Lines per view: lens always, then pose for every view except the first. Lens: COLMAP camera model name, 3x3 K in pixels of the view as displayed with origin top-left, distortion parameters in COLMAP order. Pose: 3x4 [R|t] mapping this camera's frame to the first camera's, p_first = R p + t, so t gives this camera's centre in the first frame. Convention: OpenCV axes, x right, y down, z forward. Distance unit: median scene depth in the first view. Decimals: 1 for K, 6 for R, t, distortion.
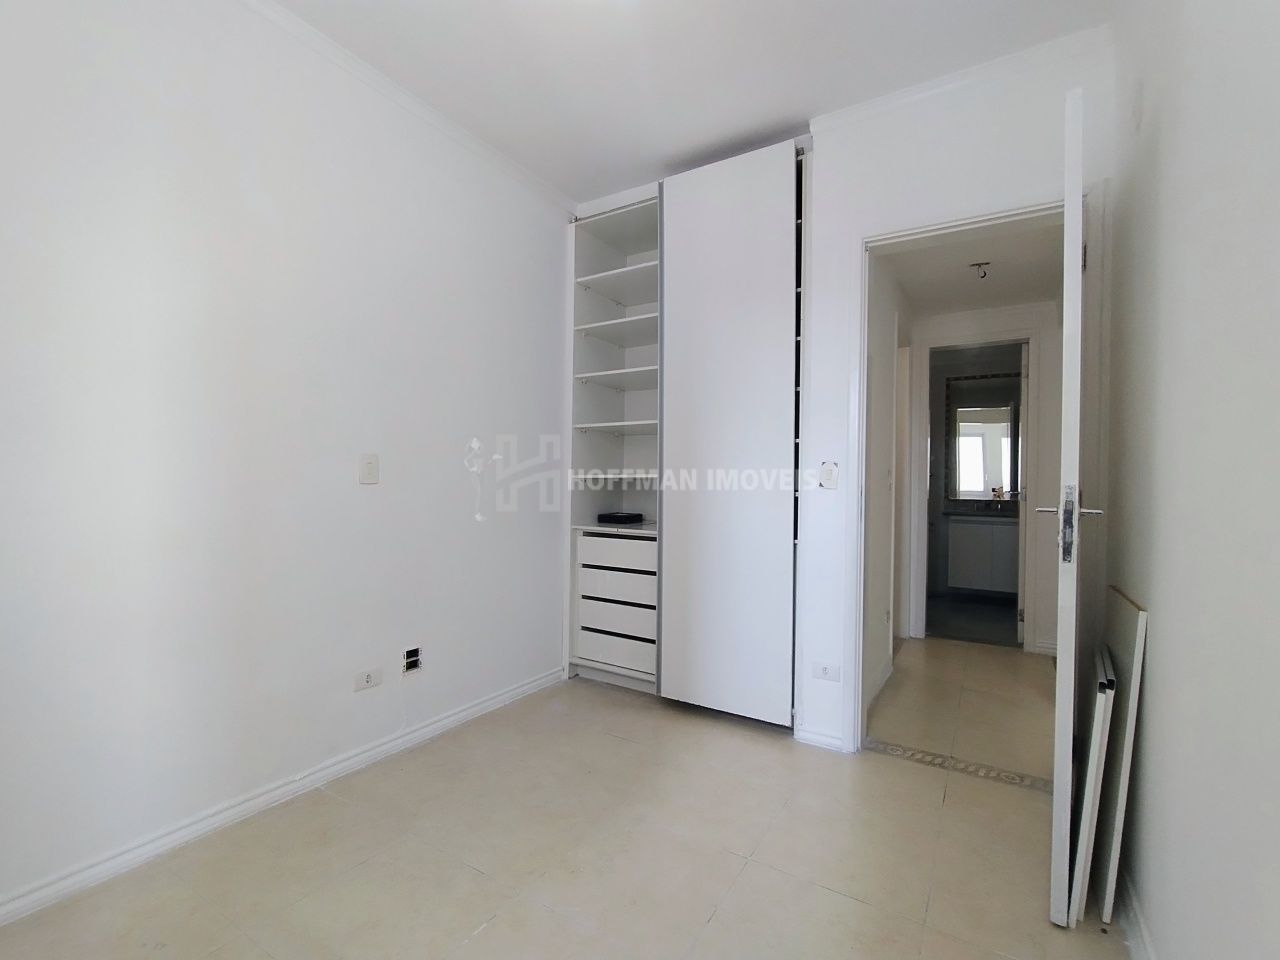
lens RADIAL K [[580.8, 0, 640.4], [0, 580.8, 483.3], [0, 0, 1]] dist [0.001286, 0.000235]
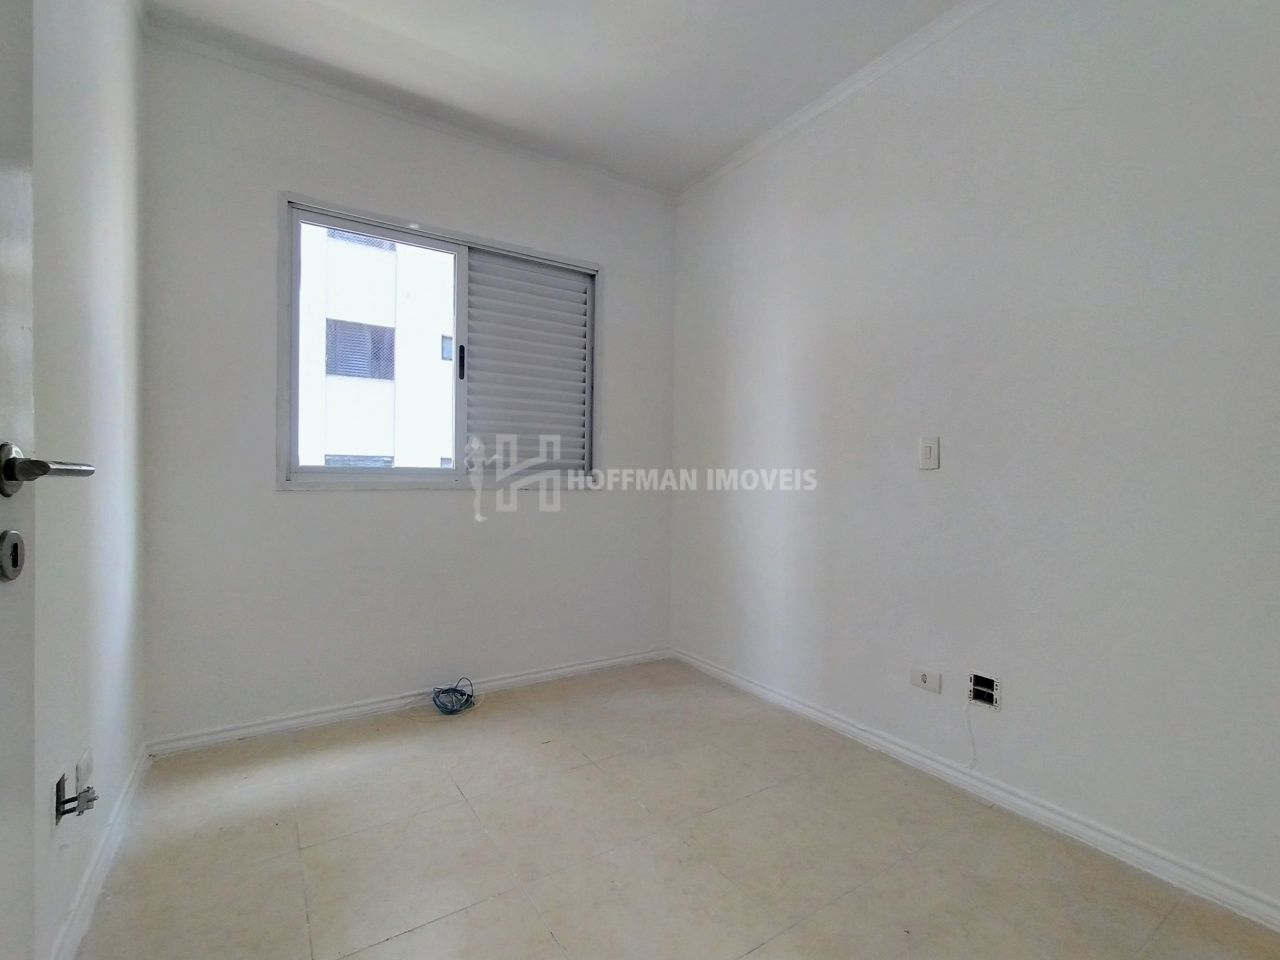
lens RADIAL K [[580.8, 0, 640.9], [0, 580.8, 478.6], [0, 0, 1]] dist [0.001286, 0.000235]
pose [[-0.425746, -0.009561, -0.904792, 0.551646], [-0.010709, 0.999927, -0.005527, 0.023858], [0.904779, 0.007337, -0.425817, 0.947100]]
